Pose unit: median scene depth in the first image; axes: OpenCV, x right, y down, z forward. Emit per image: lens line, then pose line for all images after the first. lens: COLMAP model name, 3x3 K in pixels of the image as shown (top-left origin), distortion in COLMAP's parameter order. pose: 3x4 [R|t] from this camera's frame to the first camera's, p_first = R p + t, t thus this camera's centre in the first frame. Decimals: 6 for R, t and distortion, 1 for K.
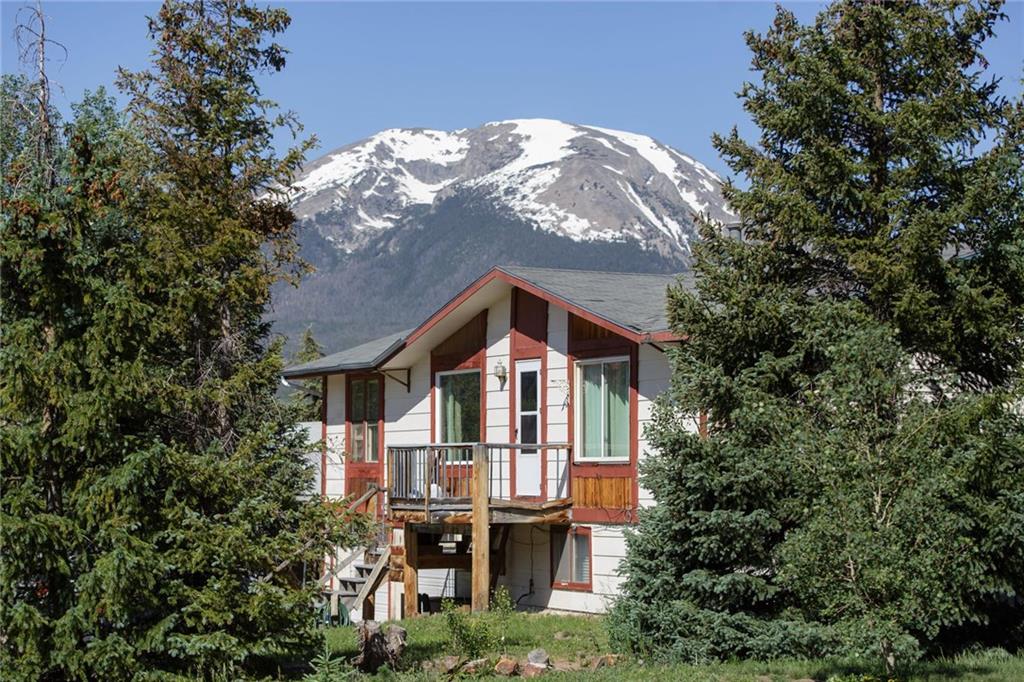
lens RADIAL K [[2759.9, 0, 511.4], [0, 2759.9, 341.1], [0, 0, 1]] dist [0.015973, 0.410562]
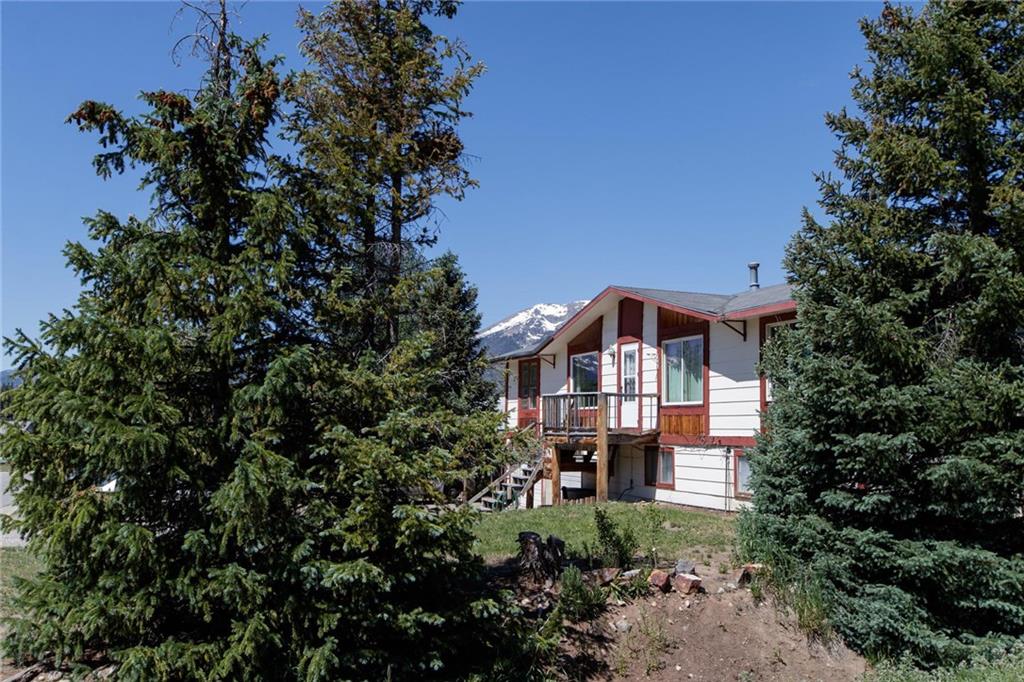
lens RADIAL K [[962.1, 0, 514.2], [0, 962.1, 343.4], [0, 0, 1]] dist [-0.000698, 0.003502]
pose [[0.997555, 0.006437, -0.069594, -0.023155], [-0.009180, 0.999191, -0.039163, 0.030751], [0.069286, 0.039706, 0.996806, 0.449442]]
